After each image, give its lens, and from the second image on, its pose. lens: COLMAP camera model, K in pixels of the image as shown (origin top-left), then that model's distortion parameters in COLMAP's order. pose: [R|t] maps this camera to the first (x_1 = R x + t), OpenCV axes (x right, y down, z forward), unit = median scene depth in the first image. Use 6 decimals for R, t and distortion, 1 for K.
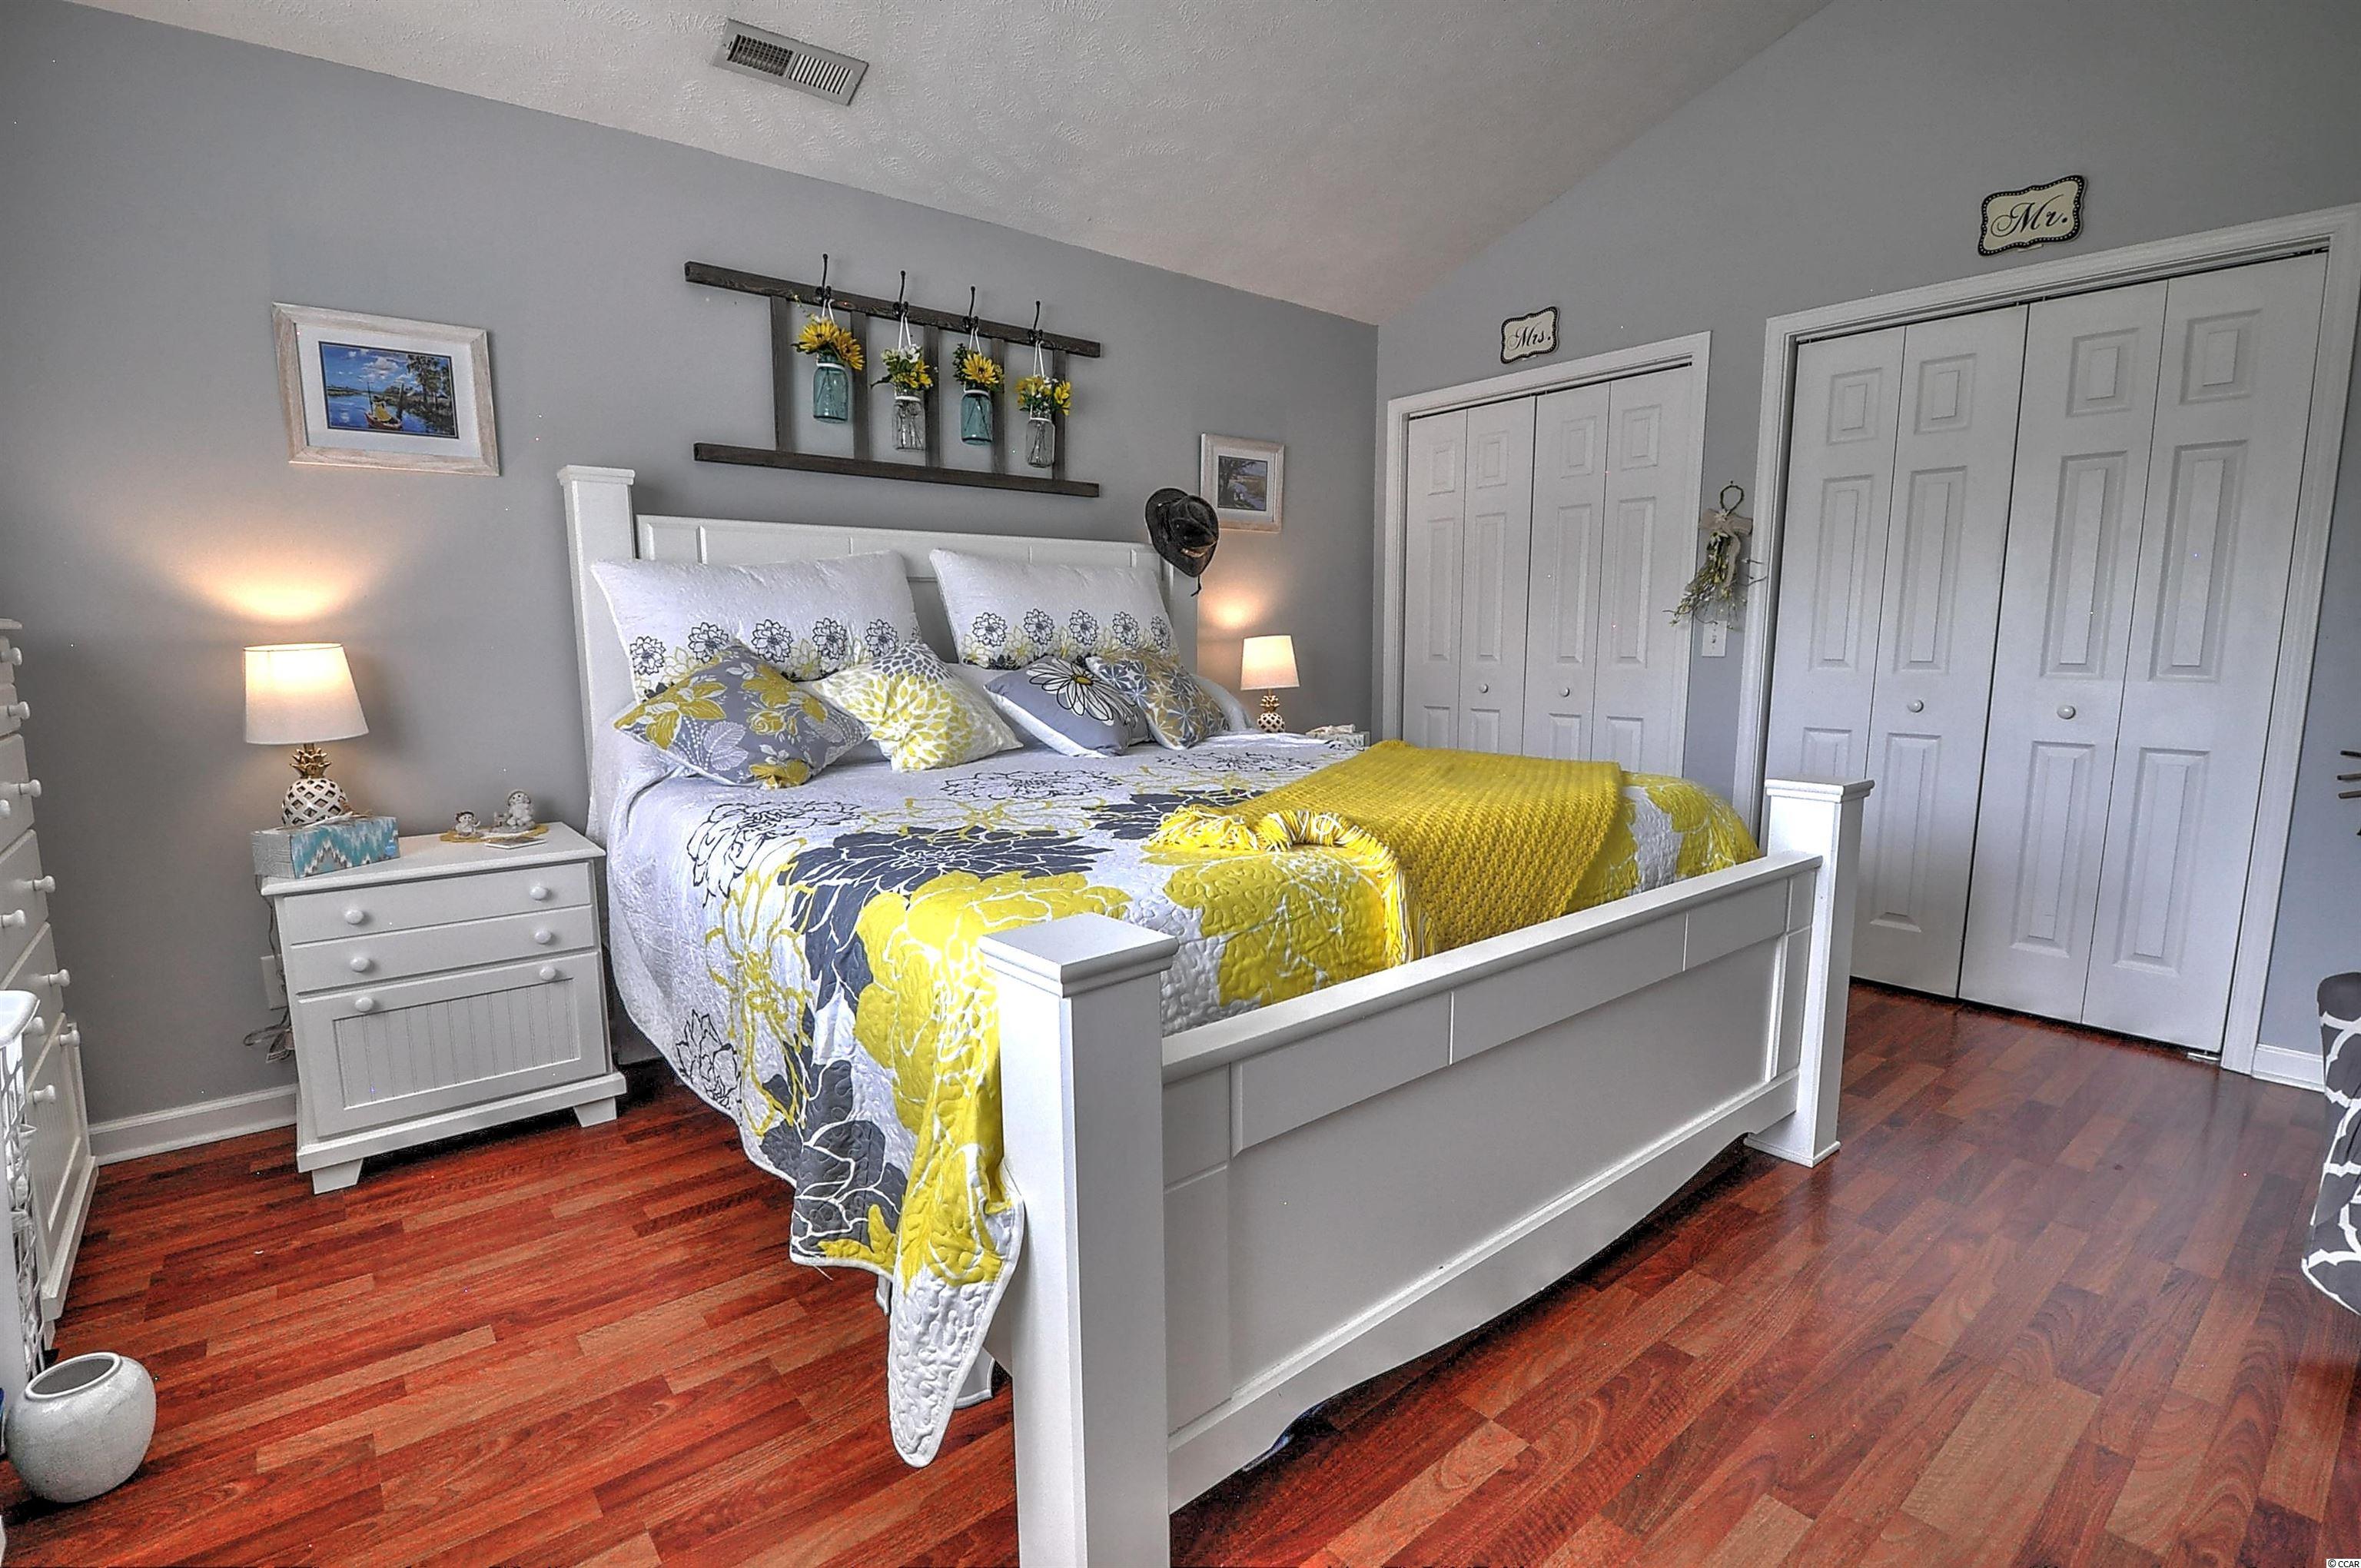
lens RADIAL K [[1107.5, 0, 1118.4], [0, 1107.5, 796.9], [0, 0, 1]] dist [0.016151, -0.031316]
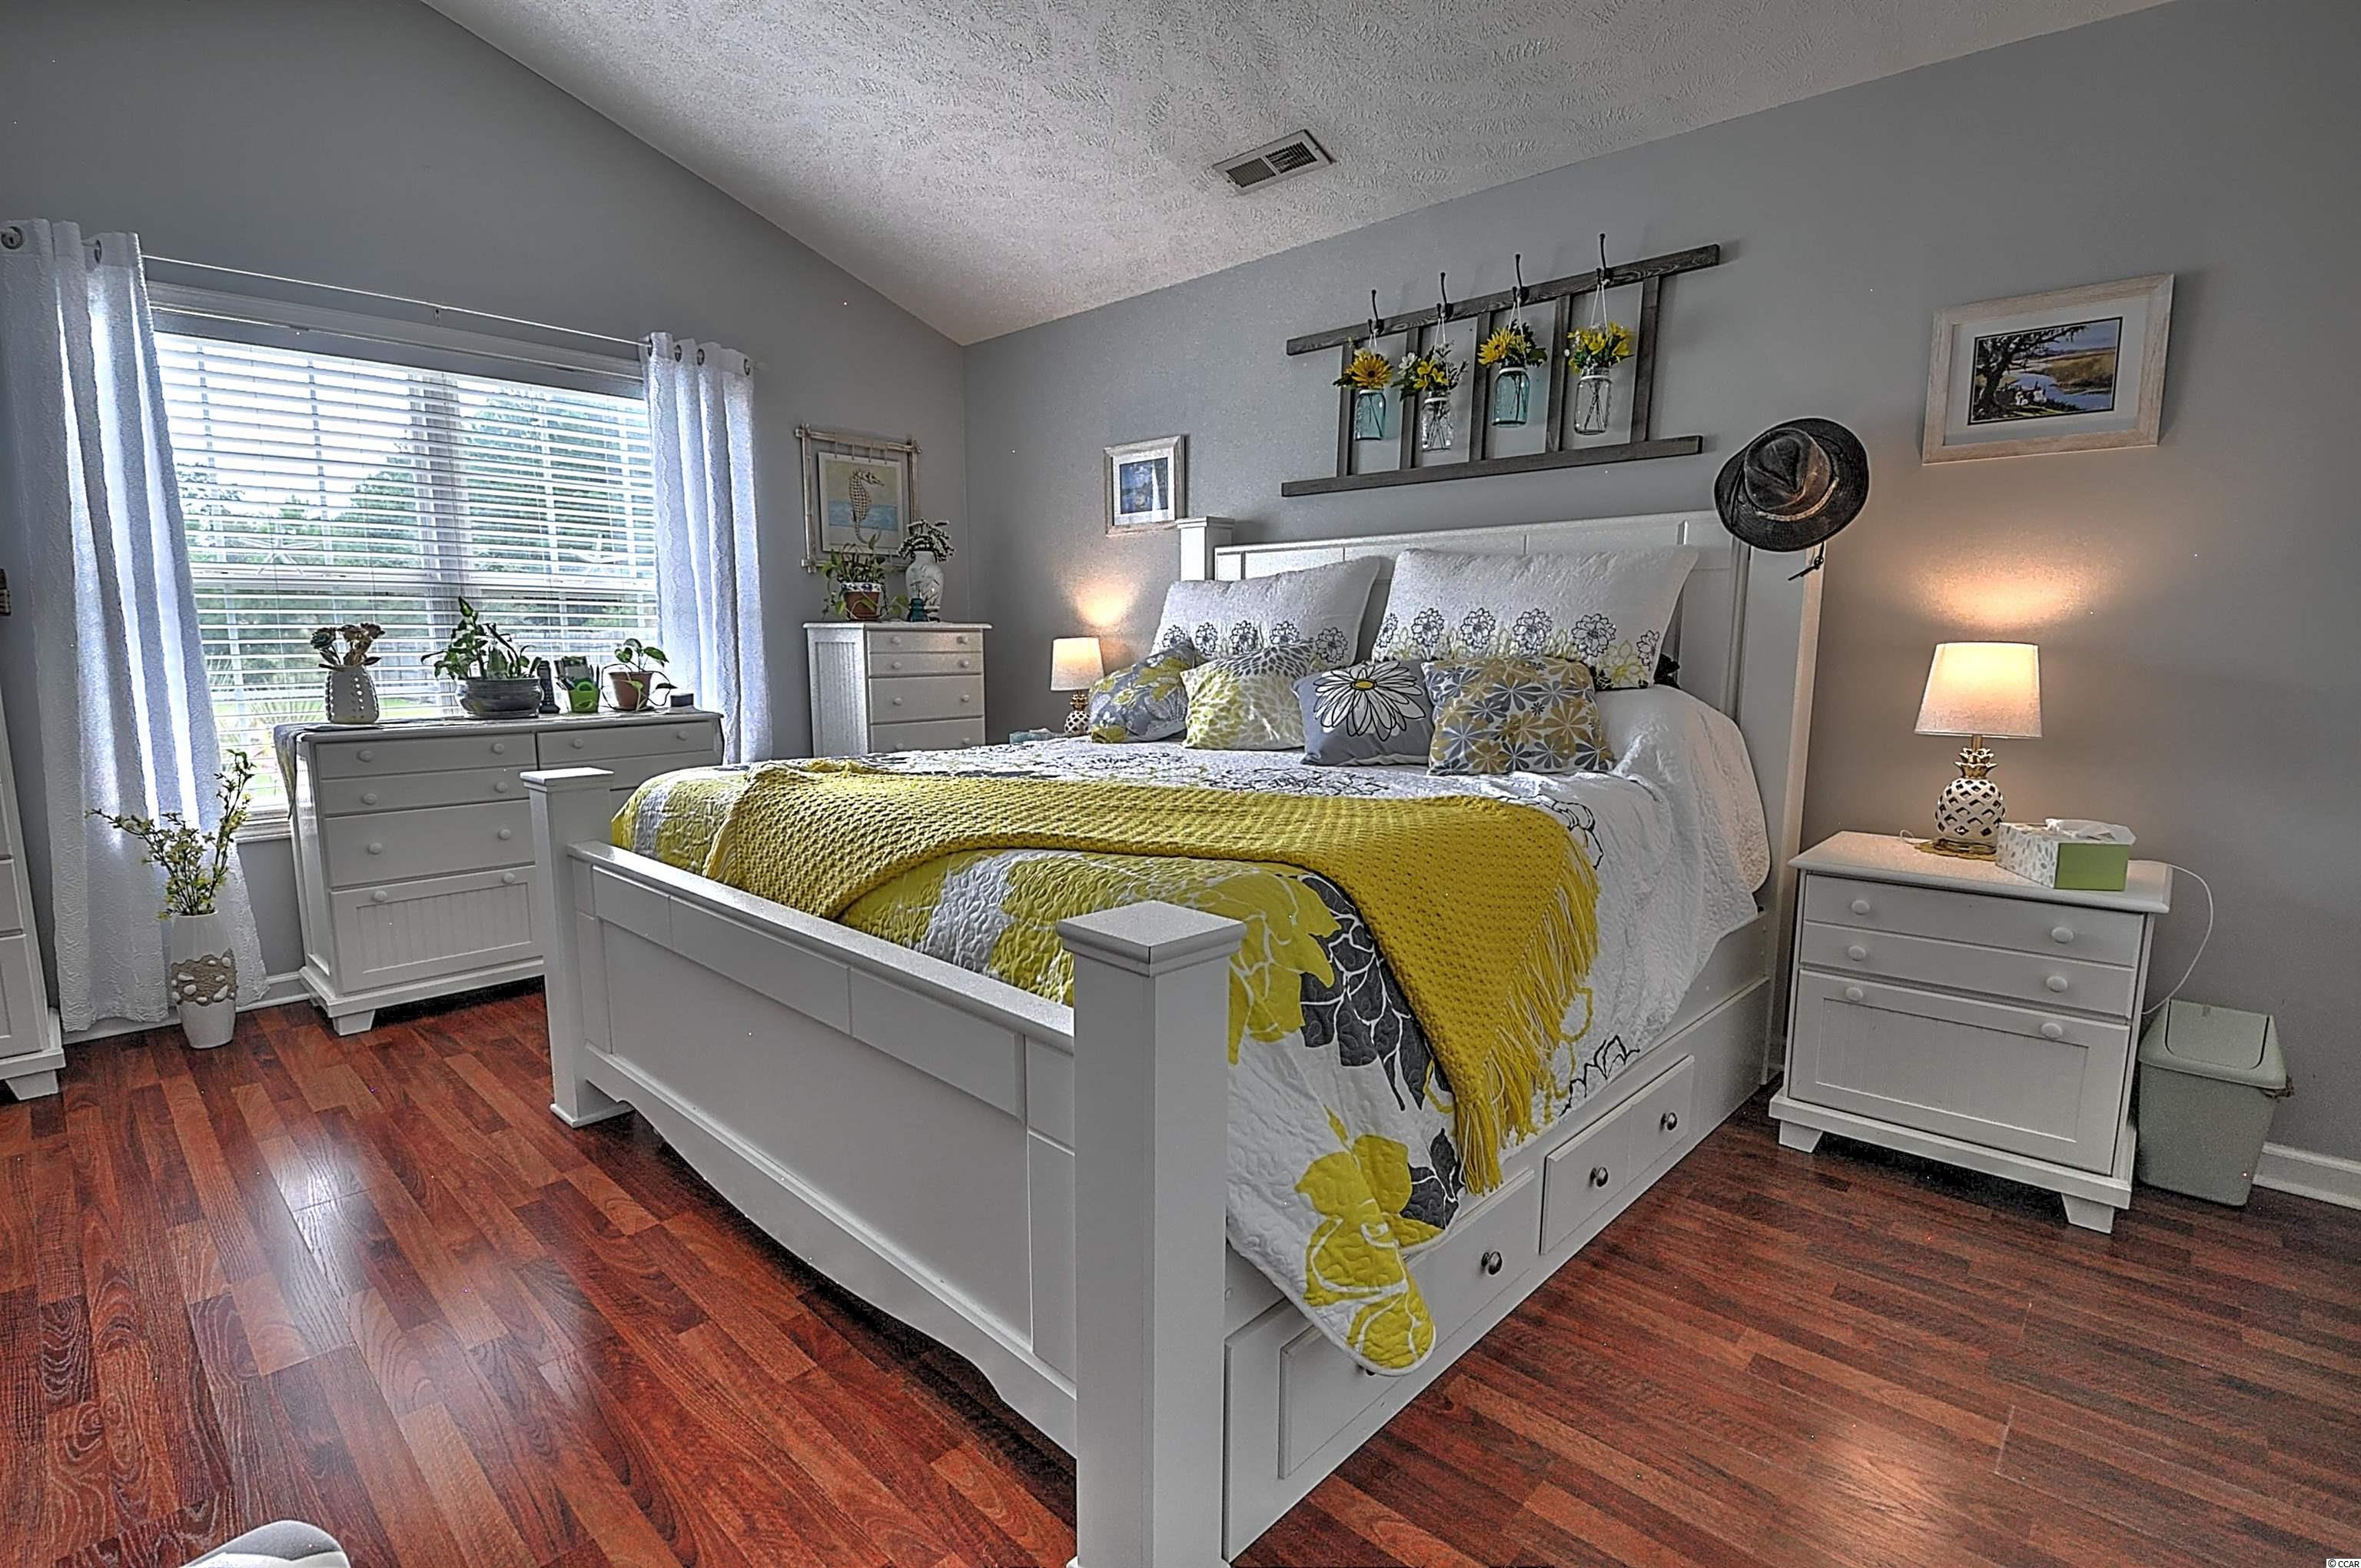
lens RADIAL K [[1098.9, 0, 1153.8], [0, 1098.9, 789.9], [0, 0, 1]] dist [0.026396, -0.030774]
pose [[0.132495, 0.143063, -0.980805, 0.727001], [-0.149733, 0.981062, 0.122873, -0.088220], [0.979809, 0.130579, 0.151407, 0.581557]]
